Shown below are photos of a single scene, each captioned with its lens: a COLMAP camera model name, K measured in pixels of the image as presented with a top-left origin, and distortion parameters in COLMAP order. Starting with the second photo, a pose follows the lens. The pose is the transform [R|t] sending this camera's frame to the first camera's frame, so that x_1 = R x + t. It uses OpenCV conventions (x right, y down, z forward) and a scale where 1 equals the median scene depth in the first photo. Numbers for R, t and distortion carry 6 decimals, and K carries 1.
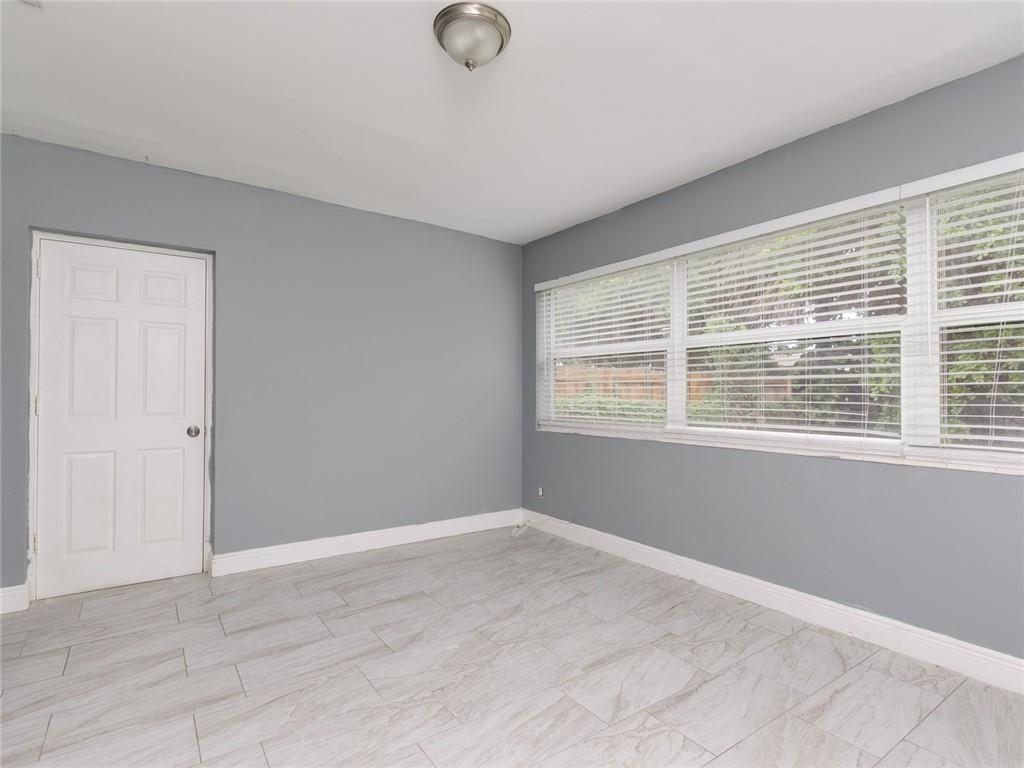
lens RADIAL K [[522.0, 0, 499.7], [0, 522.0, 366.8], [0, 0, 1]] dist [0.005082, -0.000027]
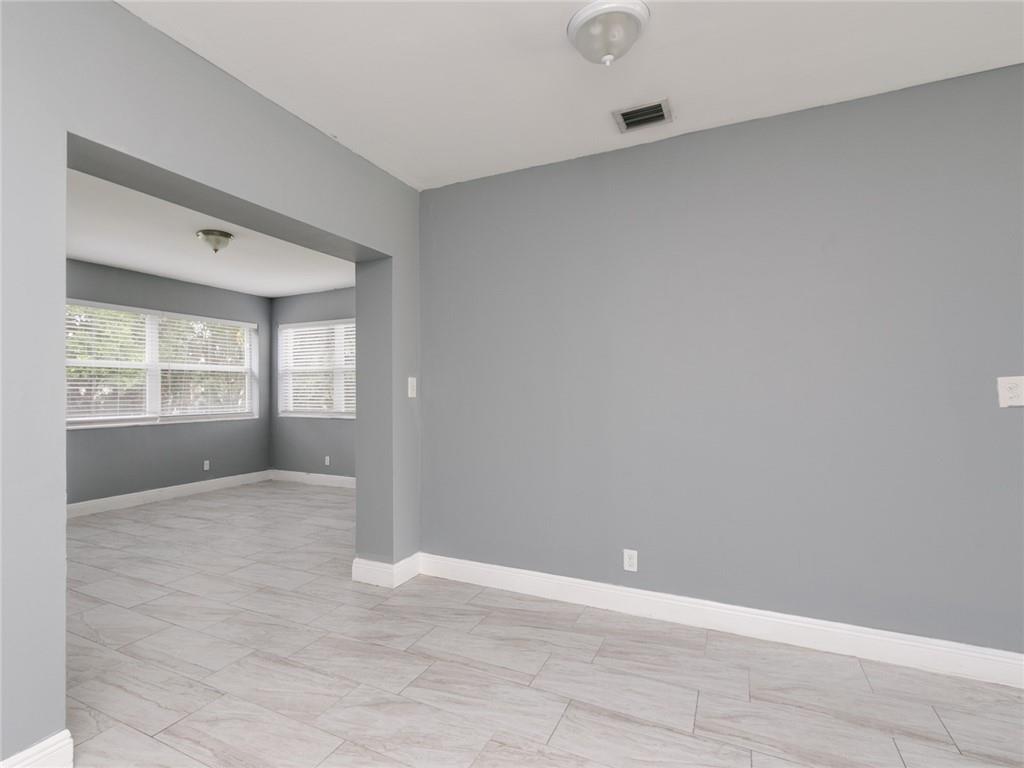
lens RADIAL K [[524.4, 0, 454.1], [0, 524.4, 385.7], [0, 0, 1]] dist [0.003023, -0.001168]
pose [[-0.455827, 0.012268, 0.889984, -1.697641], [-0.036303, 0.998817, -0.032361, 0.031177], [-0.889328, -0.047060, -0.454842, 0.760121]]
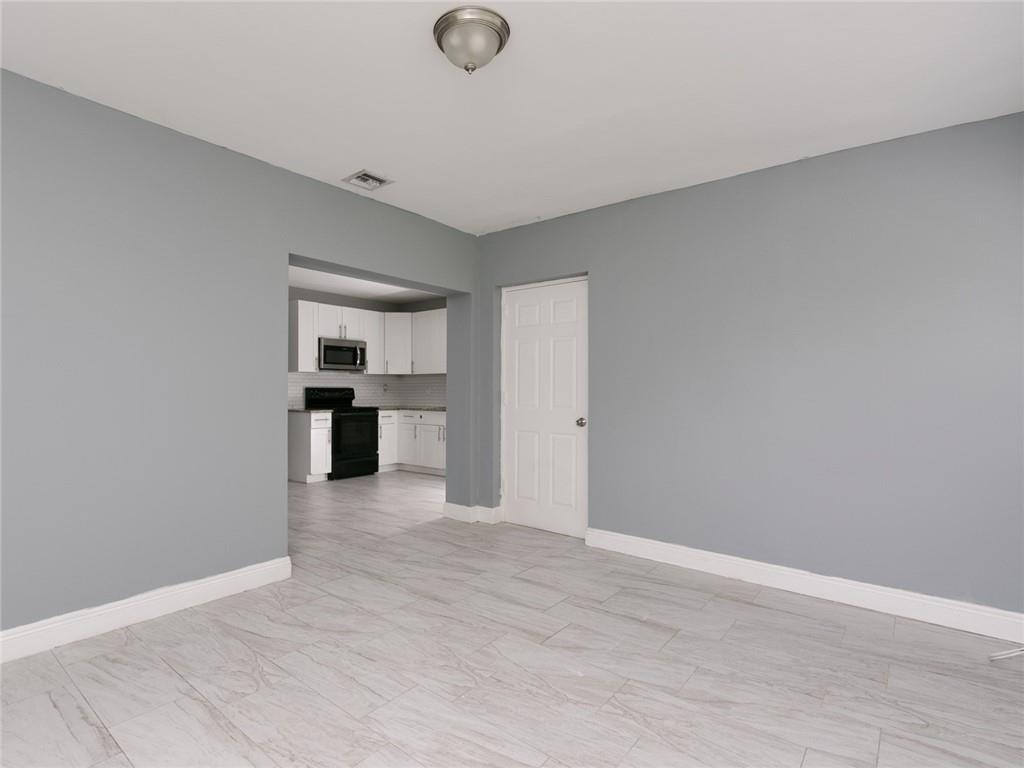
lens RADIAL K [[524.4, 0, 454.1], [0, 524.4, 385.7], [0, 0, 1]] dist [0.003023, -0.001168]
pose [[0.241015, -0.005632, -0.970505, 0.619424], [0.039961, 0.999193, 0.004125, 0.025552], [0.969698, -0.039777, 0.241045, 0.499733]]
